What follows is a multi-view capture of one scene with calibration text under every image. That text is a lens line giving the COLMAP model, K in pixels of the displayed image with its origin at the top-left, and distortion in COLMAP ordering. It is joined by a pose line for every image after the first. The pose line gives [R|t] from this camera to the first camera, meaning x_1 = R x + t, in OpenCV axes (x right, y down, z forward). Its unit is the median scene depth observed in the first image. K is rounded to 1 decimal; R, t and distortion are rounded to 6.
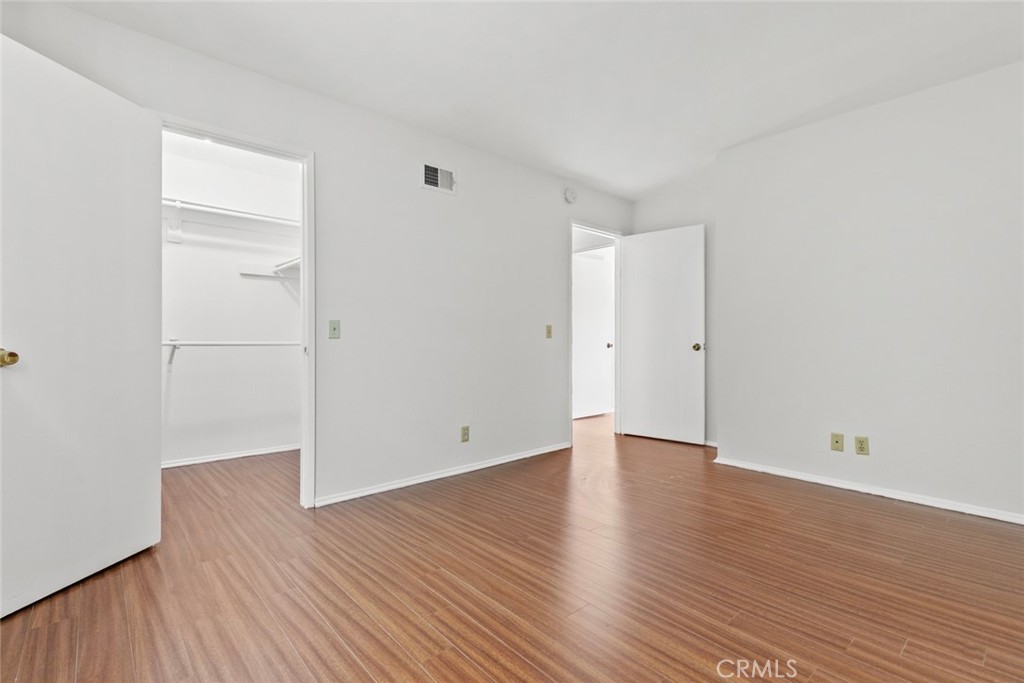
lens RADIAL K [[462.9, 0, 509.1], [0, 462.9, 342.2], [0, 0, 1]] dist [-0.000399, -0.000100]
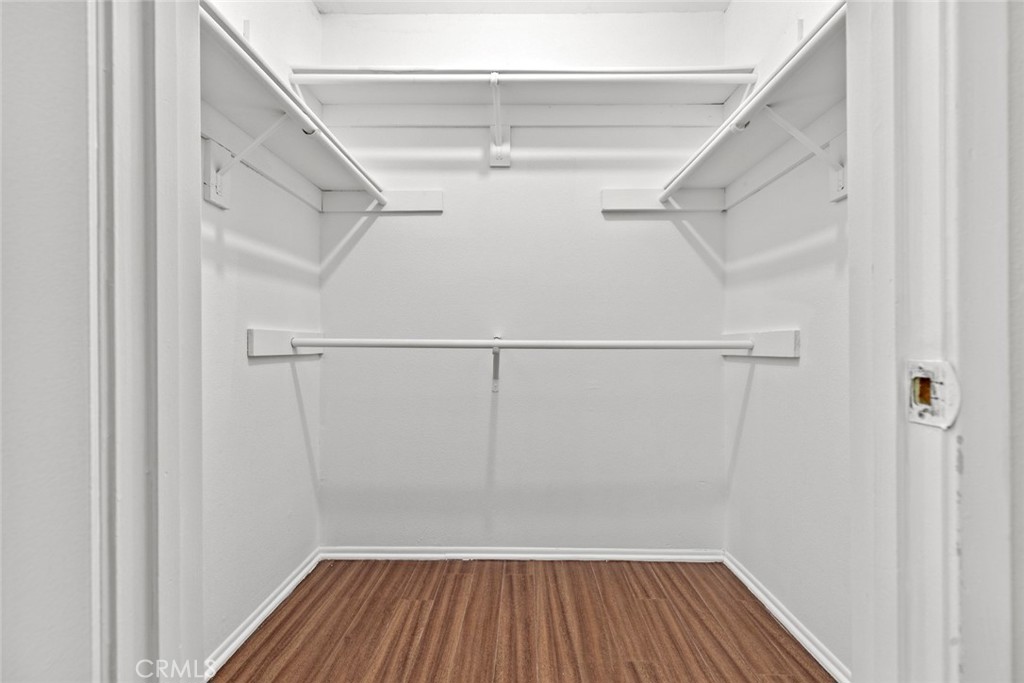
lens RADIAL K [[462.9, 0, 508.9], [0, 462.9, 340.4], [0, 0, 1]] dist [-0.000399, -0.000100]
pose [[0.729882, 0.003088, -0.683566, -0.302131], [0.000740, 0.999986, 0.005309, -0.004748], [0.683573, -0.004381, 0.729869, 0.549401]]
